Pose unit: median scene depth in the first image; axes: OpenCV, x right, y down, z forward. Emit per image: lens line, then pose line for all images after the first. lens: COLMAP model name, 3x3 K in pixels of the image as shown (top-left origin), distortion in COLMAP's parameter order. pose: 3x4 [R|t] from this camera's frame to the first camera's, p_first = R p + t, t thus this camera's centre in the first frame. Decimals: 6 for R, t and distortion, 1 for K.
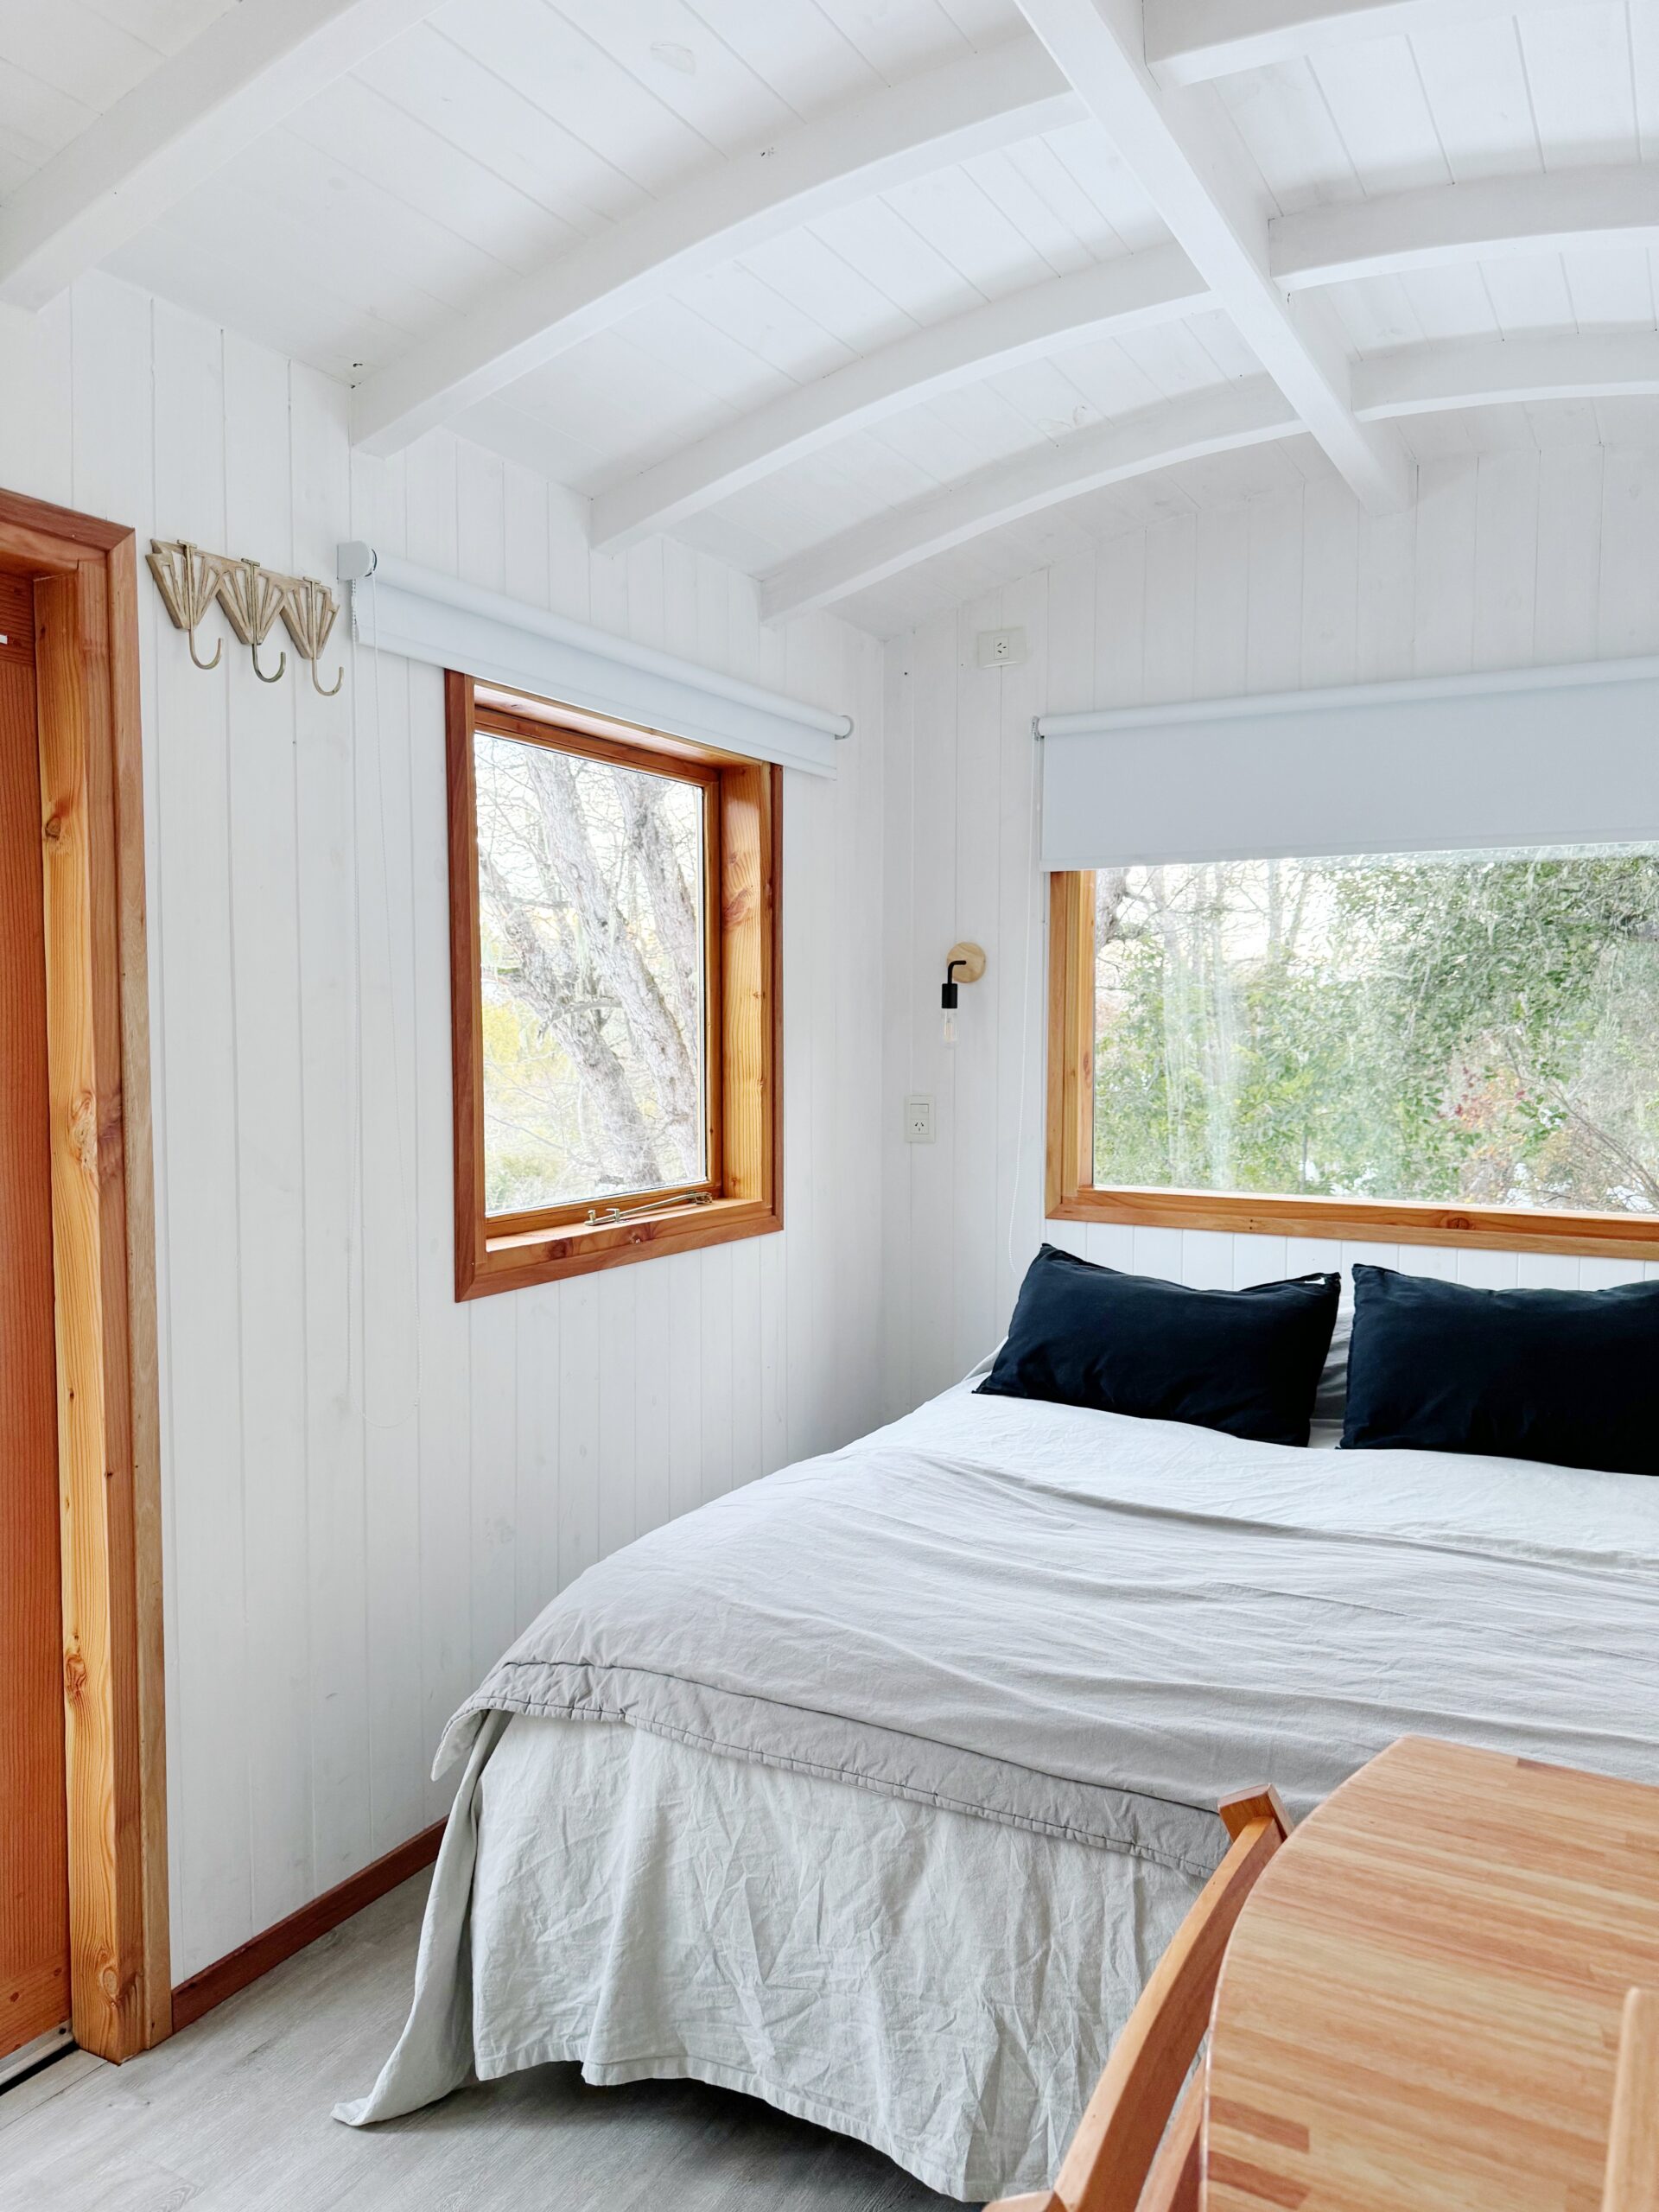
lens RADIAL K [[1566.8, 0, 841.7], [0, 1566.8, 1104.6], [0, 0, 1]] dist [0.042710, -0.052303]
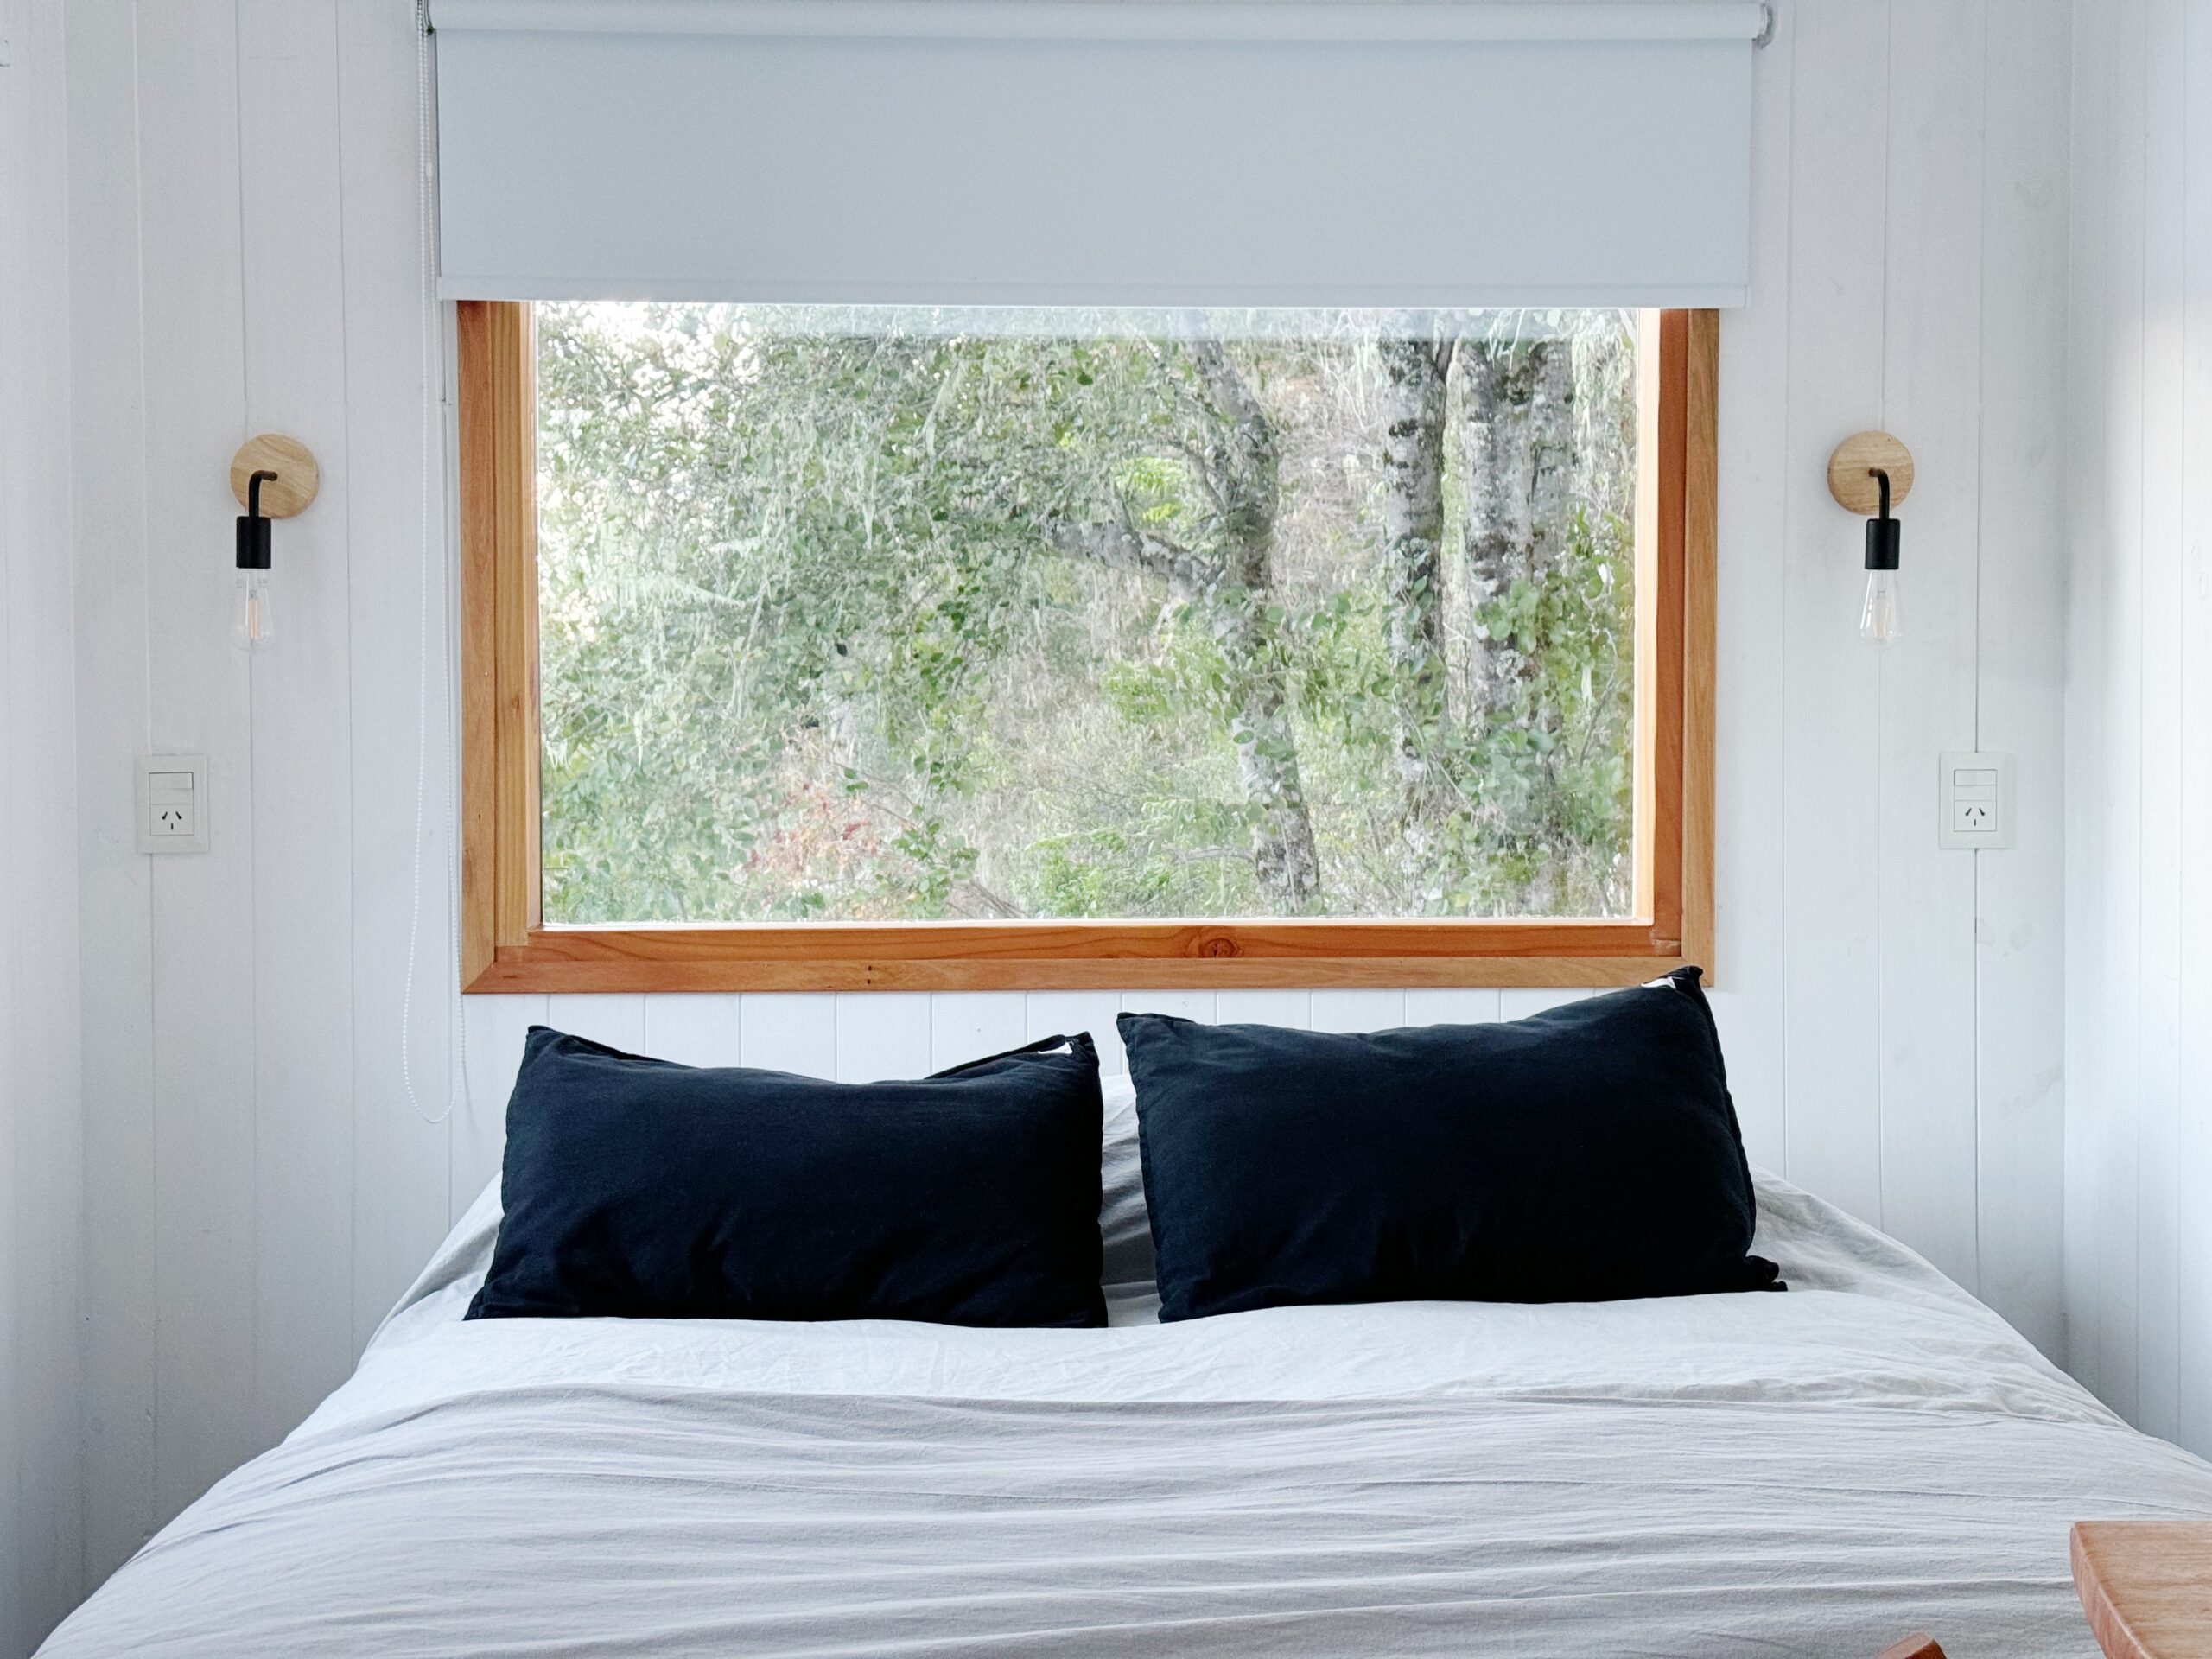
lens RADIAL K [[3067.9, 0, 1100.6], [0, 3067.9, 835.0], [0, 0, 1]] dist [0.146258, 0.000000]
pose [[0.858771, -0.022343, 0.511873, -0.359248], [0.033039, 0.999384, -0.011806, 0.071569], [-0.511294, 0.027051, 0.858980, 0.067451]]
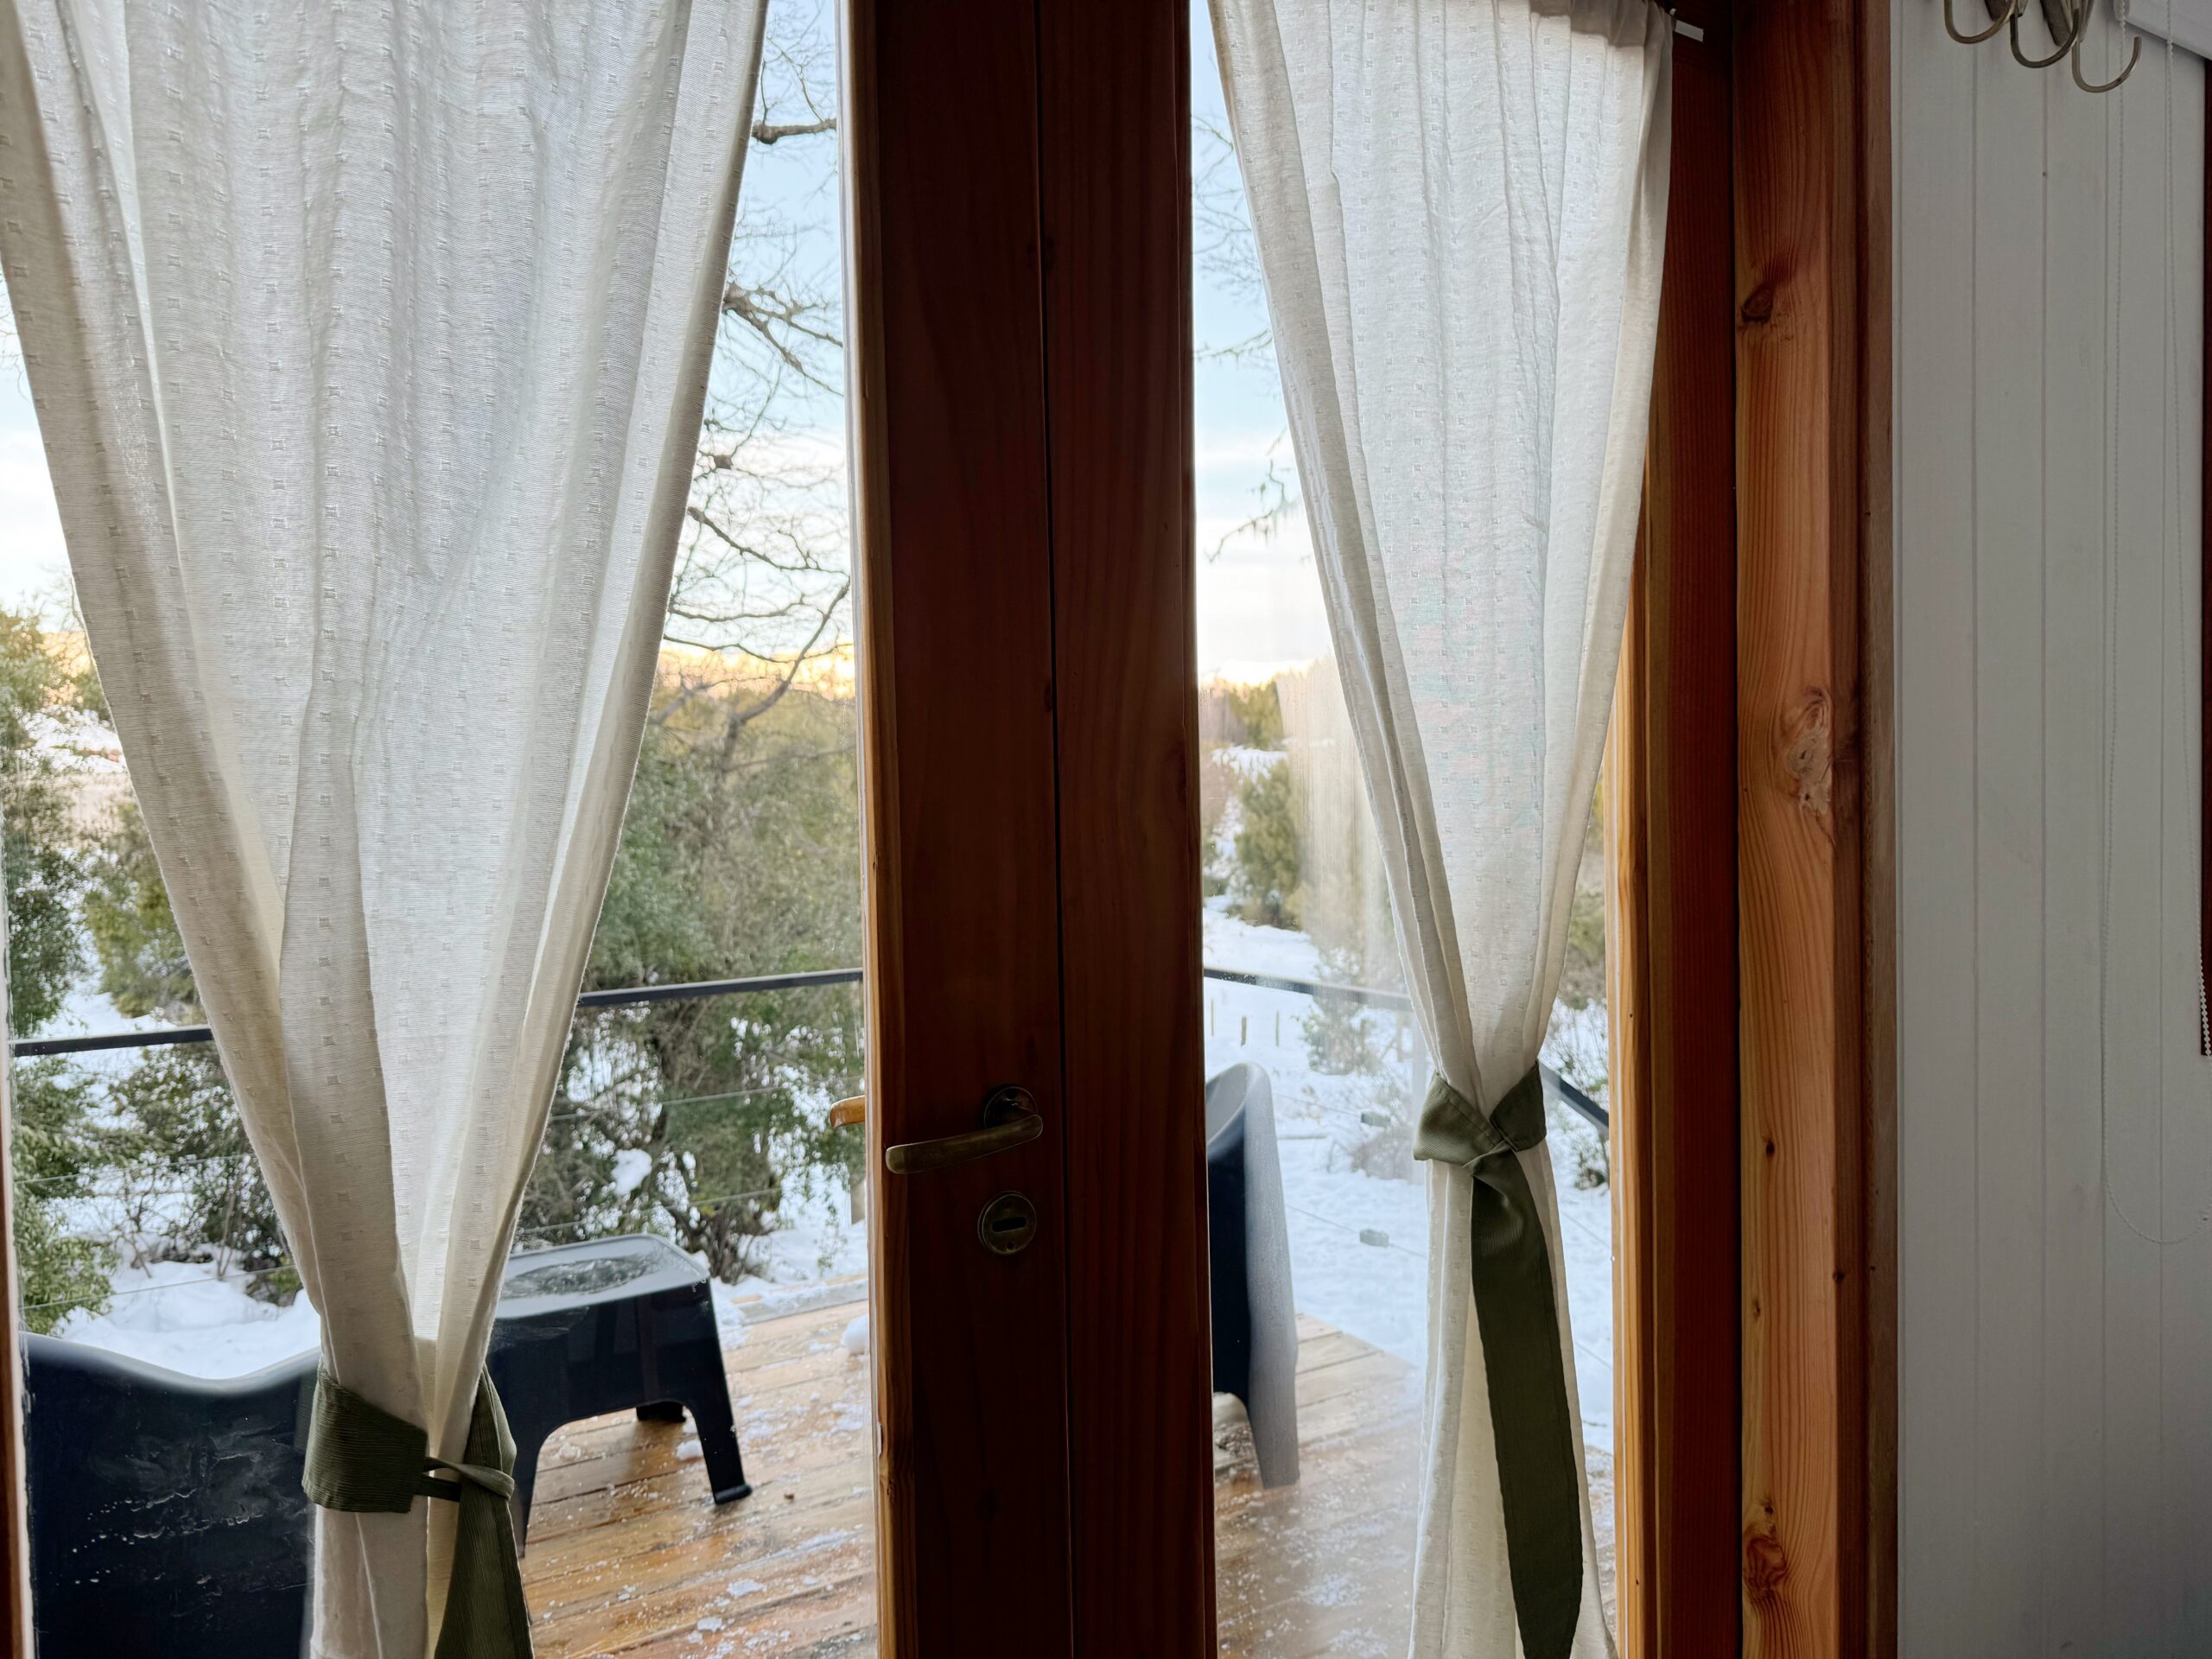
lens RADIAL K [[1566.8, 0, 1092.7], [0, 1566.8, 831.5], [0, 0, 1]] dist [0.042710, -0.052303]
pose [[0.864213, -0.001176, -0.503125, -0.395052], [-0.007732, 0.999848, -0.015618, 0.060867], [0.503067, 0.017387, 0.864072, 0.268258]]
